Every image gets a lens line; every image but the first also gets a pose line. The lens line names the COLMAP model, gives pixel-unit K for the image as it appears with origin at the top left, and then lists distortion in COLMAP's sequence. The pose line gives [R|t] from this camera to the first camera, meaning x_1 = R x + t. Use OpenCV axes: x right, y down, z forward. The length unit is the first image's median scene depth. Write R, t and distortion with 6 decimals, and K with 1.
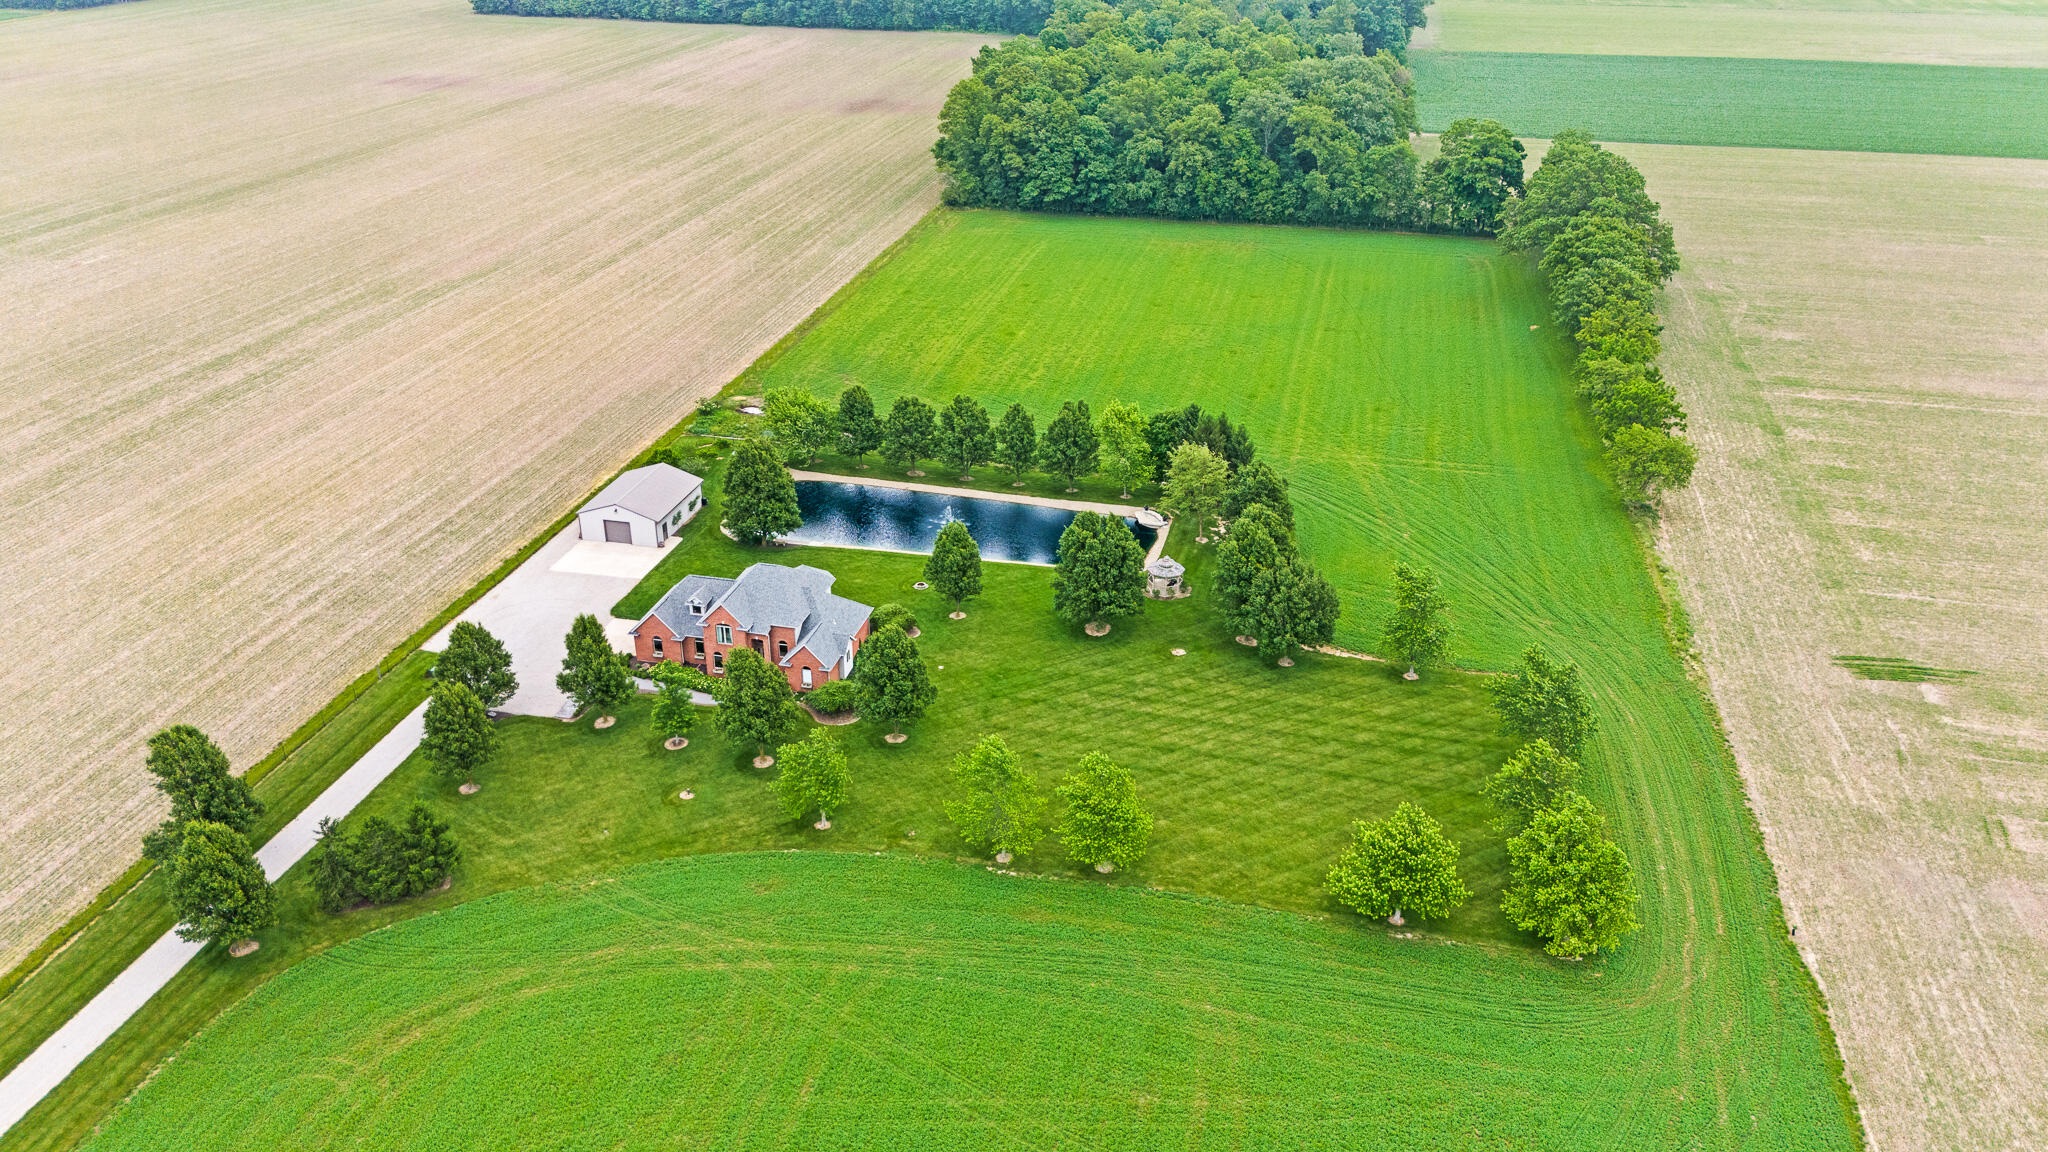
lens RADIAL K [[1523.8, 0, 1009.1], [0, 1523.8, 572.7], [0, 0, 1]] dist [0.088520, -0.097719]
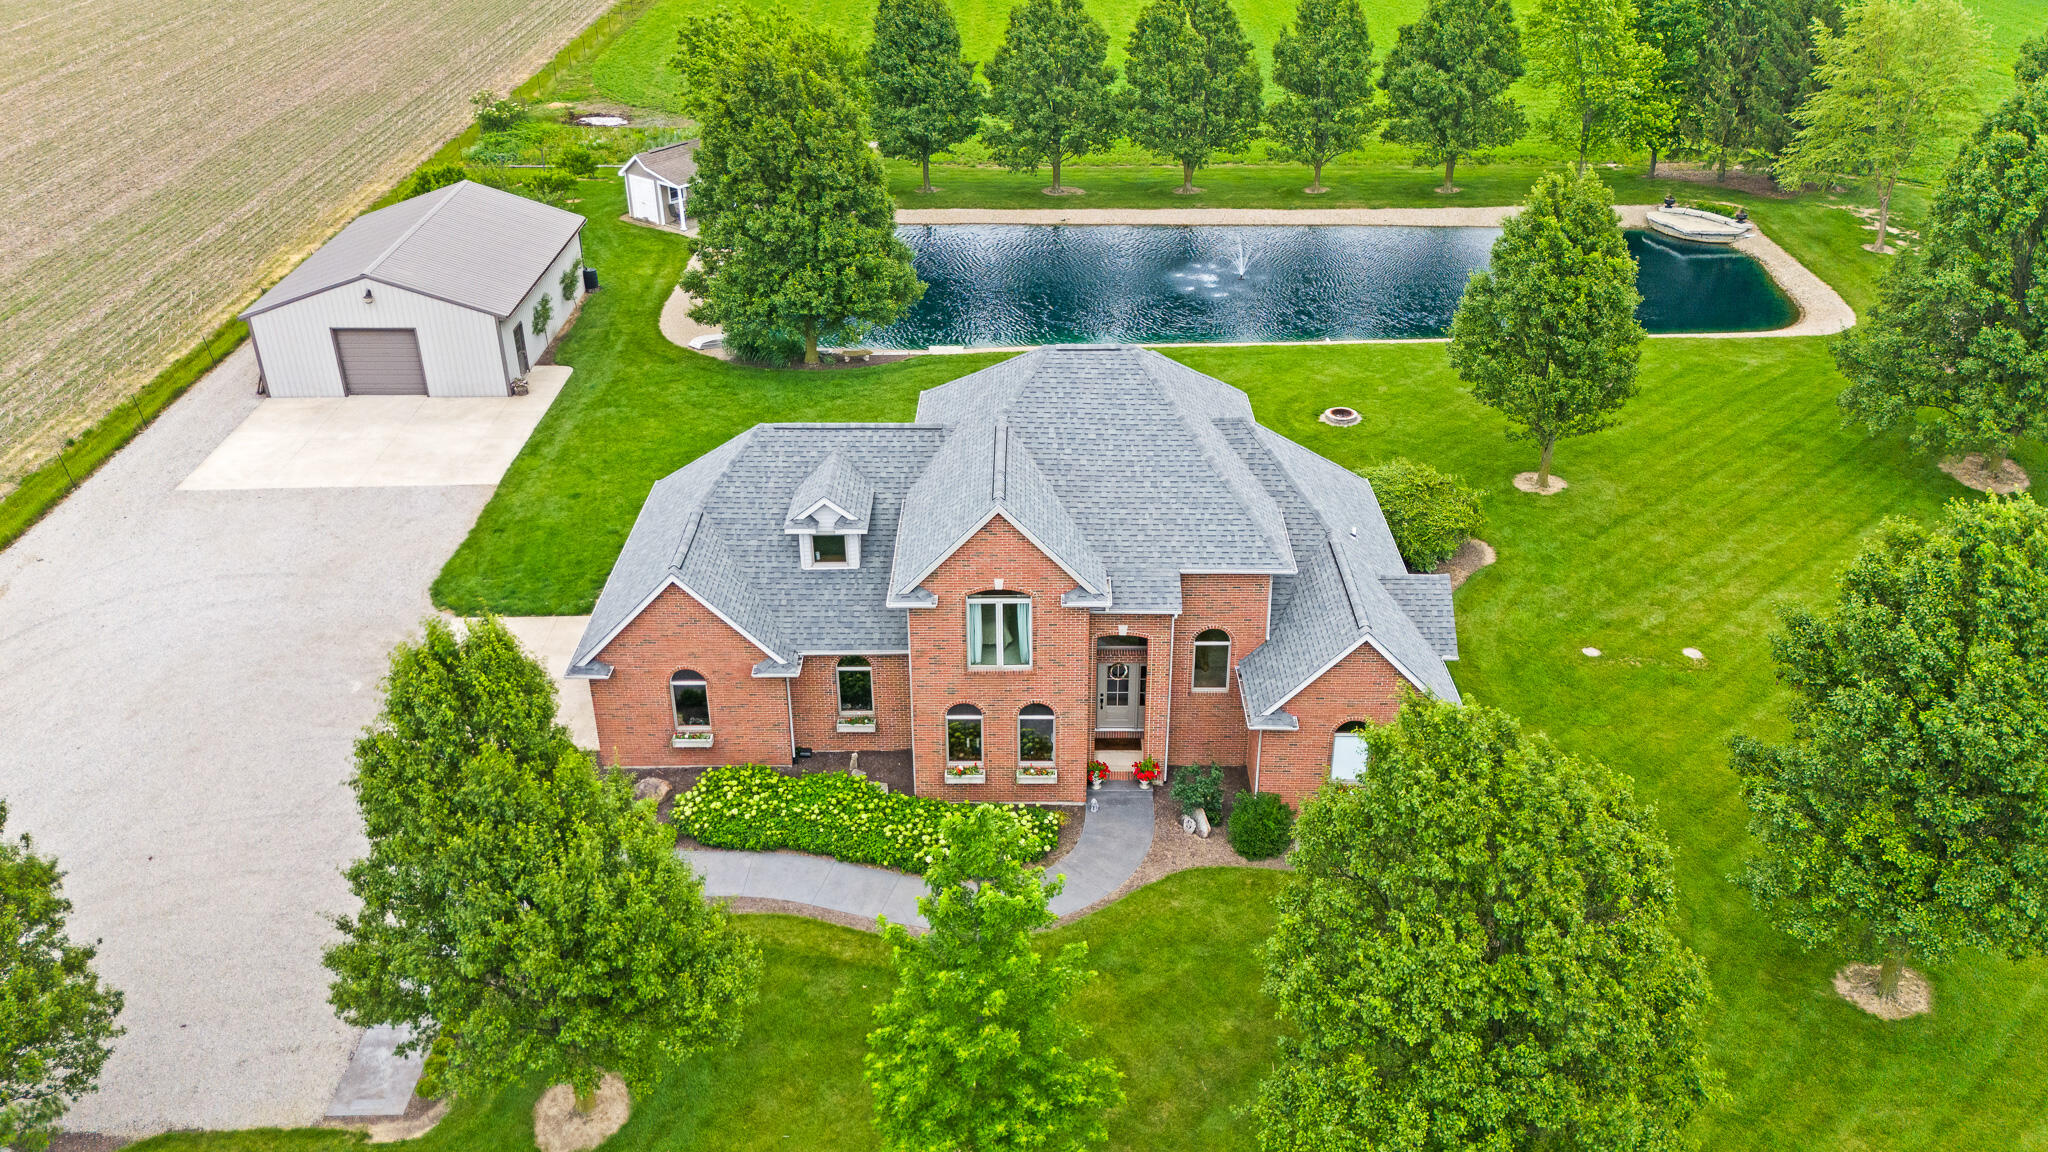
lens RADIAL K [[1610.3, 0, 1008.0], [0, 1610.3, 551.1], [0, 0, 1]] dist [0.091817, -0.073911]
pose [[0.975432, -0.116293, 0.187106, -0.180390], [0.108698, 0.992797, 0.050387, 0.011291], [-0.191618, -0.028811, 0.981047, 0.579595]]
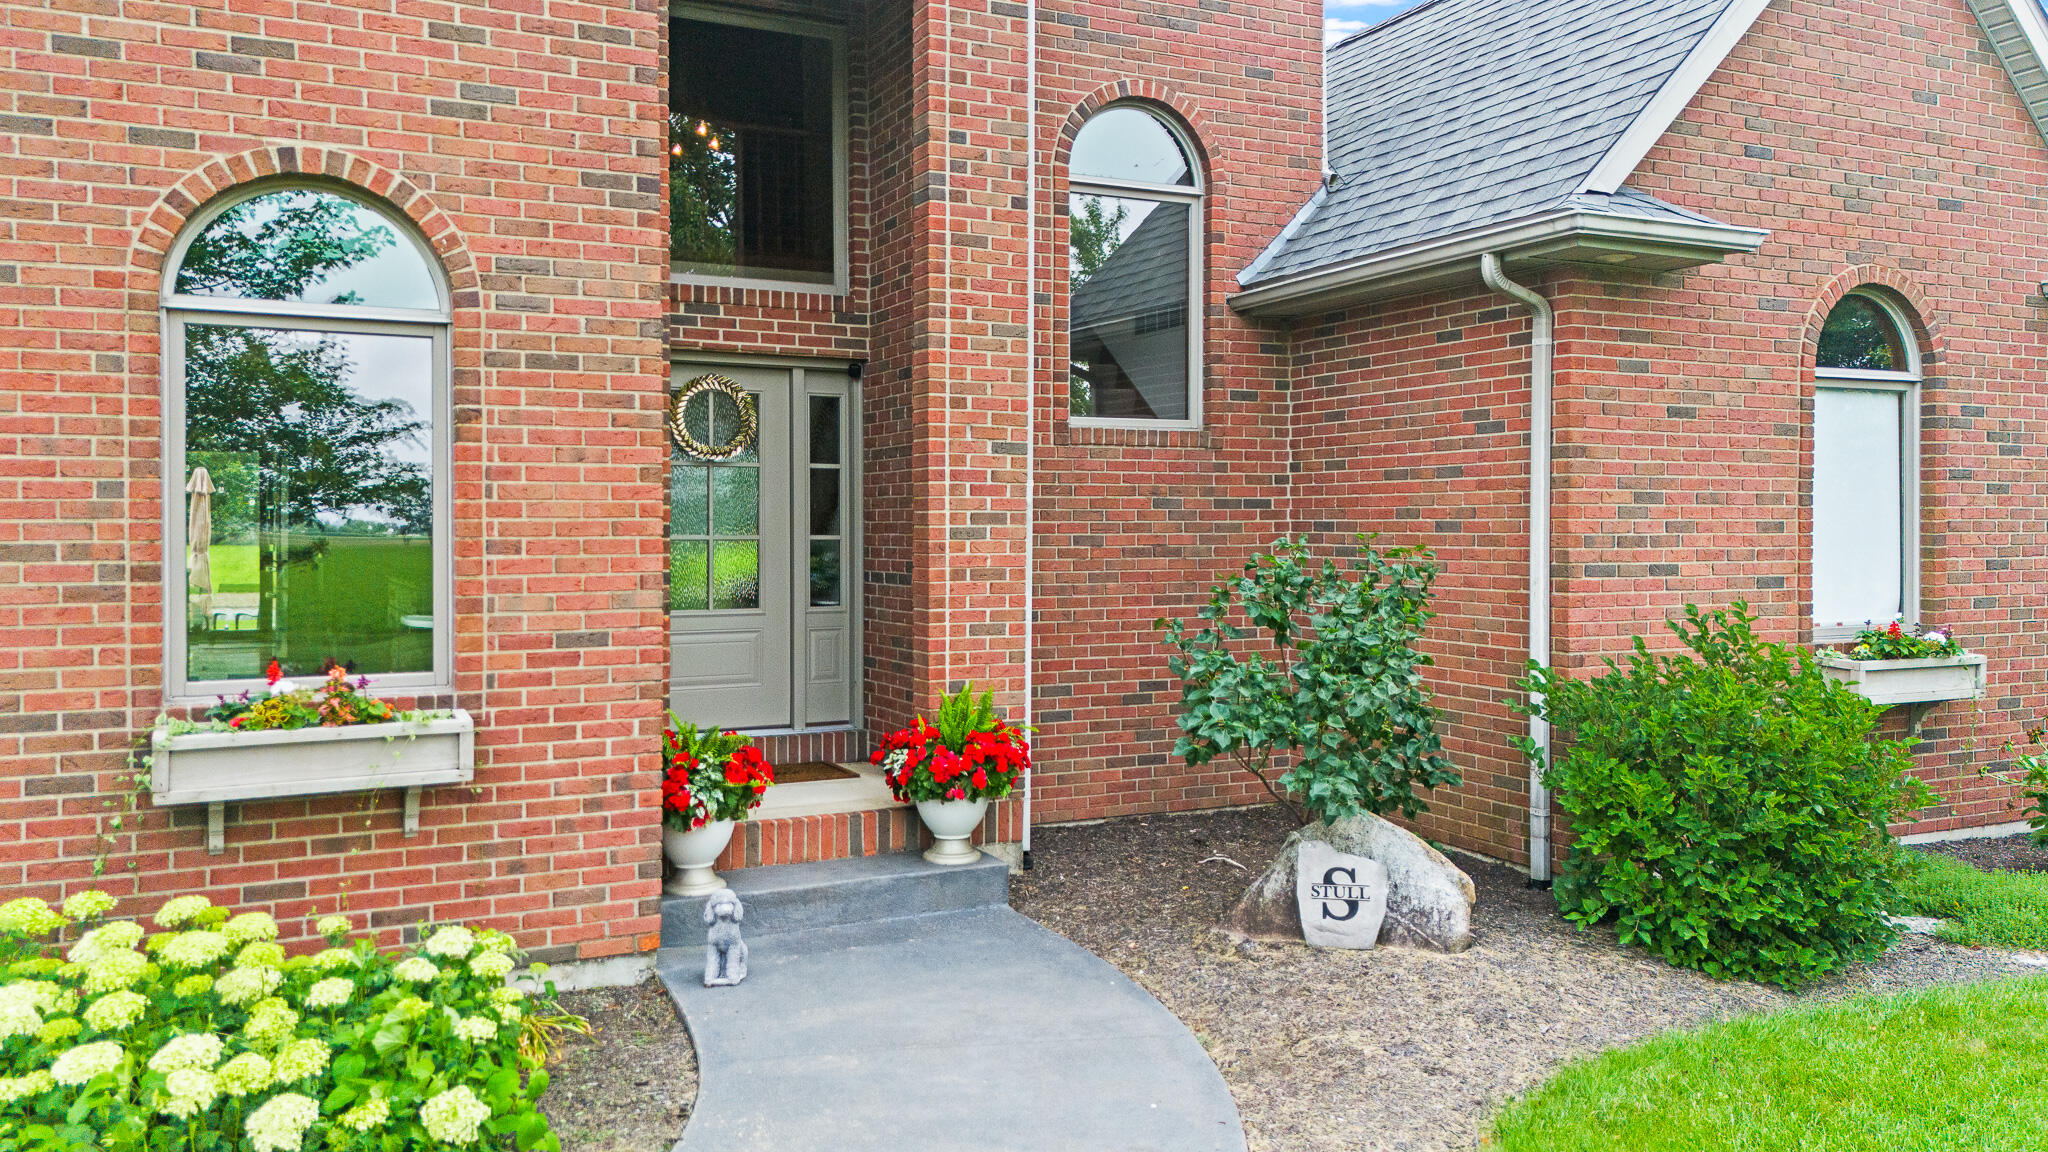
lens RADIAL K [[1523.8, 0, 1009.1], [0, 1523.8, 572.7], [0, 0, 1]] dist [0.088520, -0.097719]
pose [[0.773824, -0.024625, 0.632922, -0.148496], [0.290288, 0.901913, -0.319822, 0.061865], [-0.562965, 0.431215, 0.705070, 0.757521]]
